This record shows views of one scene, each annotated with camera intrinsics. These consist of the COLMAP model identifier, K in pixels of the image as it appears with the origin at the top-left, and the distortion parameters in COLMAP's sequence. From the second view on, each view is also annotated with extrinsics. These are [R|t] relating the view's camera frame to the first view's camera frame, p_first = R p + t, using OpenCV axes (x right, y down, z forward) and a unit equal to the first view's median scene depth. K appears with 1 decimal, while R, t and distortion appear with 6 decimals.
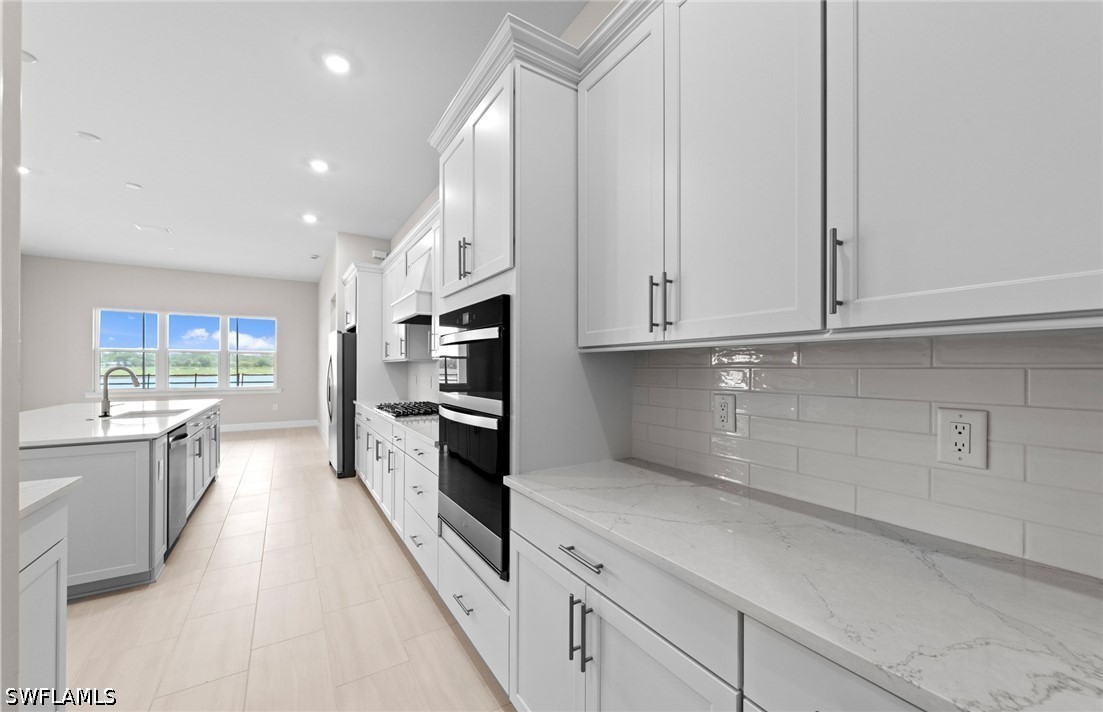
lens RADIAL K [[419.4, 0, 548.2], [0, 419.4, 370.7], [0, 0, 1]] dist [0.000713, 0.000113]
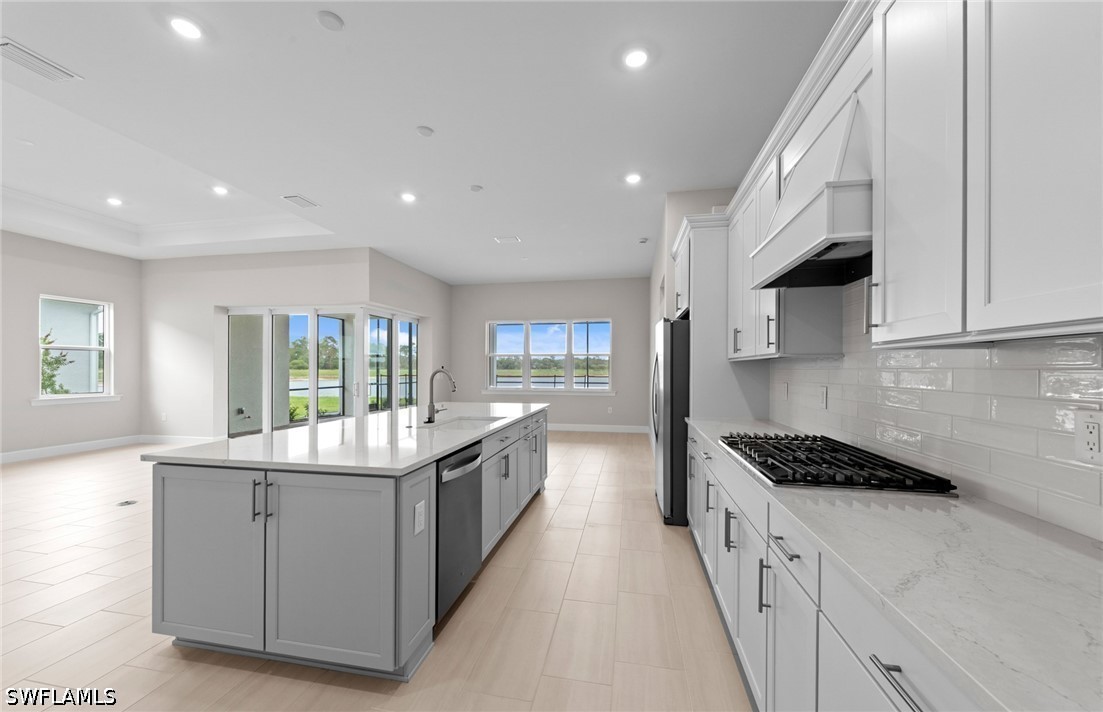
lens RADIAL K [[419.4, 0, 548.2], [0, 419.4, 370.7], [0, 0, 1]] dist [0.000713, 0.000113]
pose [[0.728548, 0.001395, -0.684993, -0.156838], [-0.004328, 0.999987, -0.002567, -0.002822], [0.684981, 0.004835, 0.728545, 0.344539]]
